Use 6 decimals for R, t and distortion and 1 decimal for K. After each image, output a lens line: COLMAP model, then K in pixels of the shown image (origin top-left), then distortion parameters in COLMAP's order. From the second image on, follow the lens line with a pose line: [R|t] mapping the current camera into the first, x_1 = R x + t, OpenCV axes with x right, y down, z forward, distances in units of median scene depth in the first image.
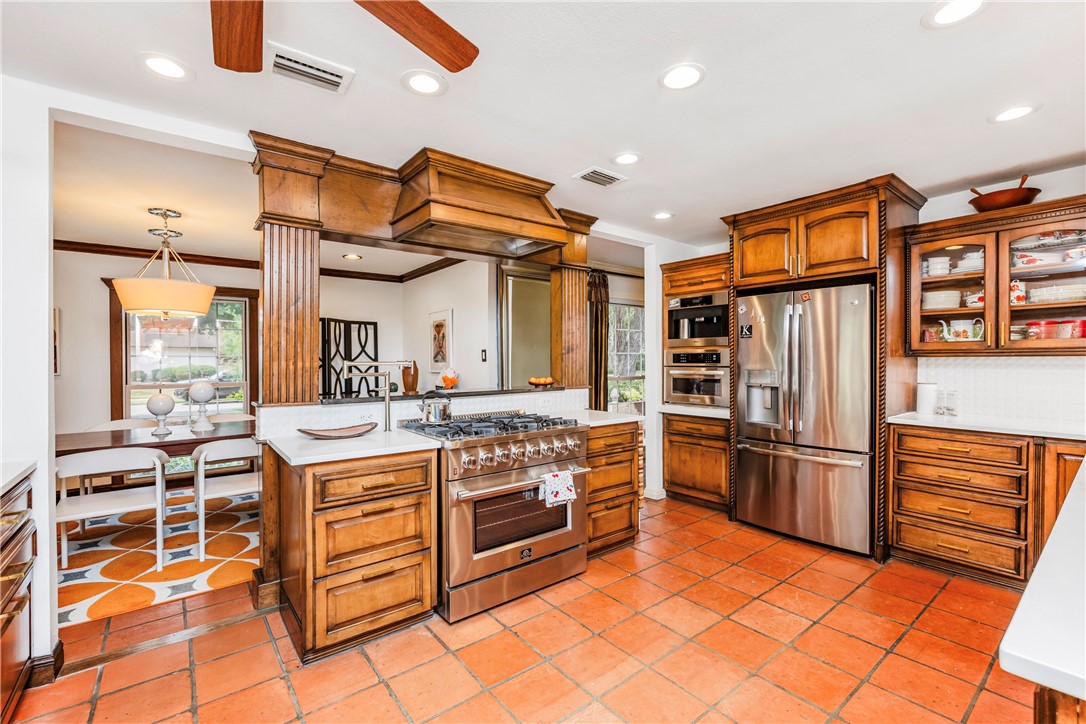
lens RADIAL K [[482.9, 0, 562.3], [0, 482.9, 365.9], [0, 0, 1]] dist [0.000209, 0.000015]
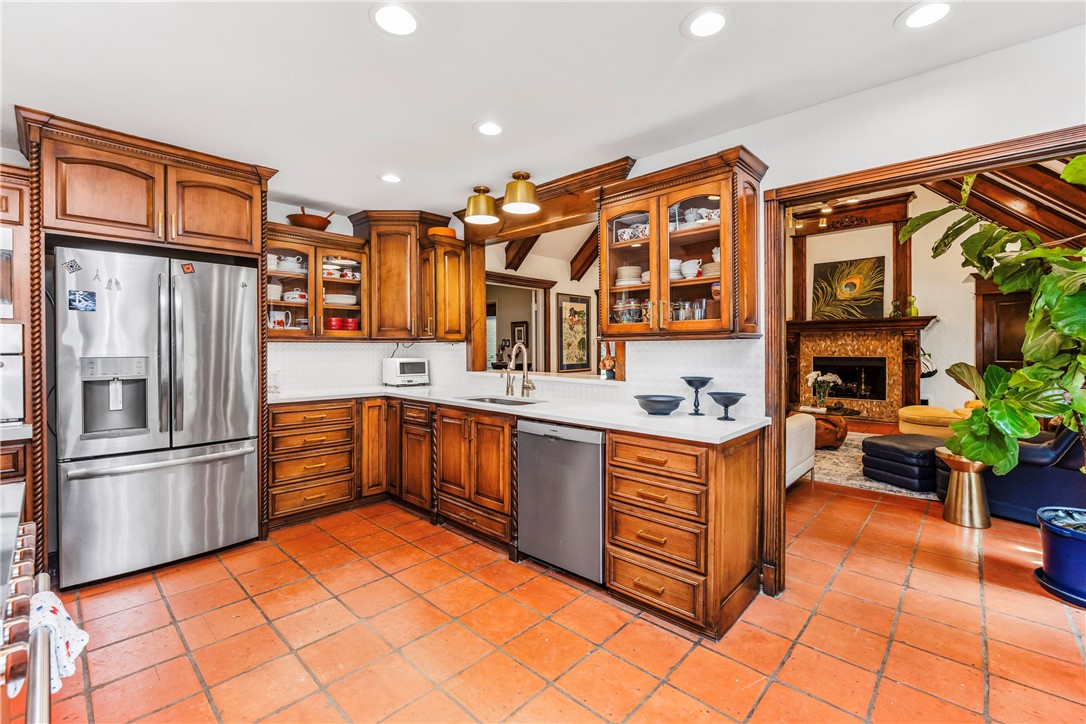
lens RADIAL K [[466.6, 0, 541.8], [0, 466.6, 351.8], [0, 0, 1]] dist [-0.000256, 0.000057]
pose [[-0.130058, -0.009697, 0.991459, -0.410104], [0.011221, 0.999874, 0.011252, -0.001310], [-0.991443, 0.012589, -0.129933, 0.538910]]
